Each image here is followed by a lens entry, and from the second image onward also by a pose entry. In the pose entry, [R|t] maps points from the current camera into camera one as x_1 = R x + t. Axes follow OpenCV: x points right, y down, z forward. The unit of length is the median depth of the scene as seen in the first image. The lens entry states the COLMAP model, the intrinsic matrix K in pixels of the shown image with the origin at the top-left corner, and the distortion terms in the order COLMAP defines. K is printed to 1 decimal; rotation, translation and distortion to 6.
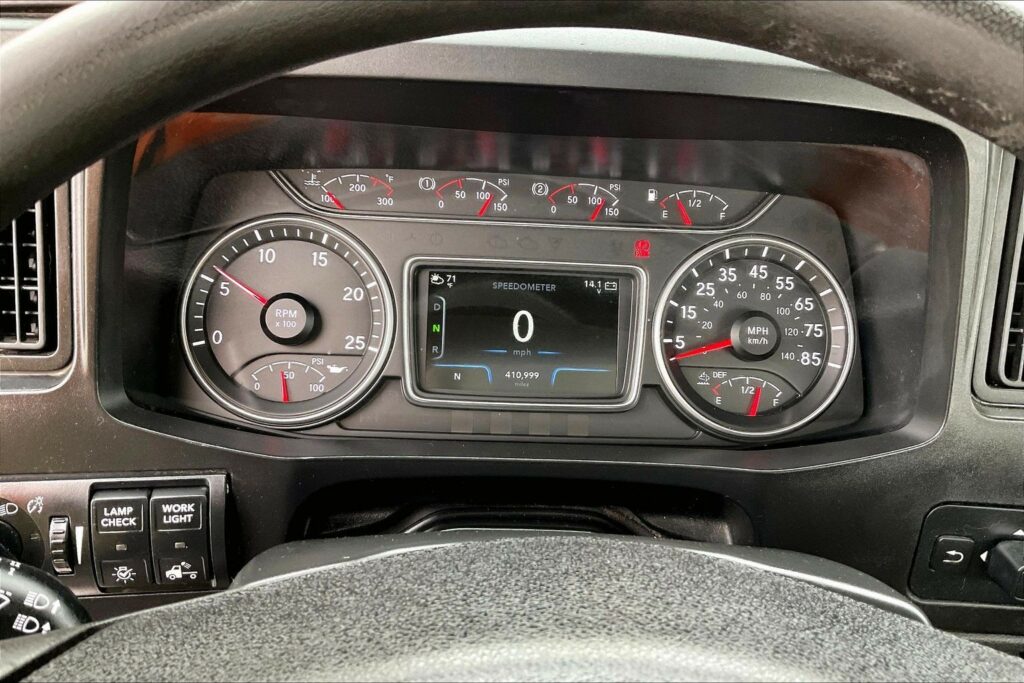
lens RADIAL K [[837.7, 0, 512.0], [0, 837.7, 341.5], [0, 0, 1]] dist [0.105678, -0.211755]
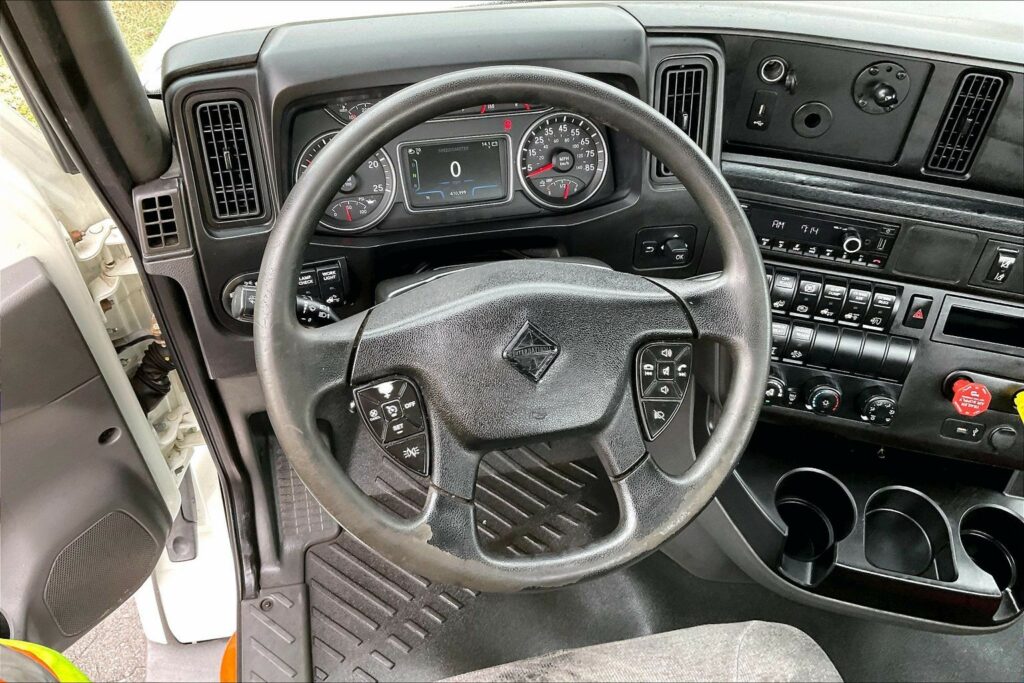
lens RADIAL K [[837.7, 0, 512.0], [0, 837.7, 341.5], [0, 0, 1]] dist [0.105678, -0.211755]
pose [[0.981714, -0.148335, 0.119306, -0.163360], [0.104577, 0.943944, 0.313103, -0.255716], [-0.159062, -0.294901, 0.942196, -1.127952]]
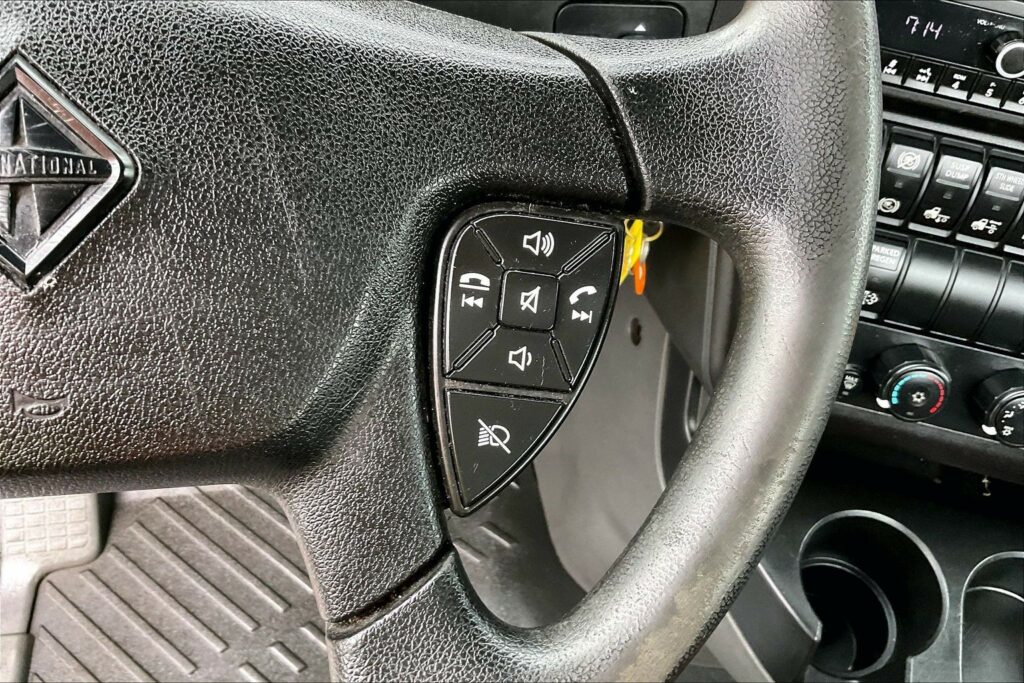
lens RADIAL K [[837.7, 0, 512.0], [0, 837.7, 341.5], [0, 0, 1]] dist [0.105678, -0.211755]
pose [[0.989067, -0.102405, 0.106112, 0.243669], [0.057687, 0.930902, 0.360686, 0.173790], [-0.135716, -0.350622, 0.926631, -0.153400]]
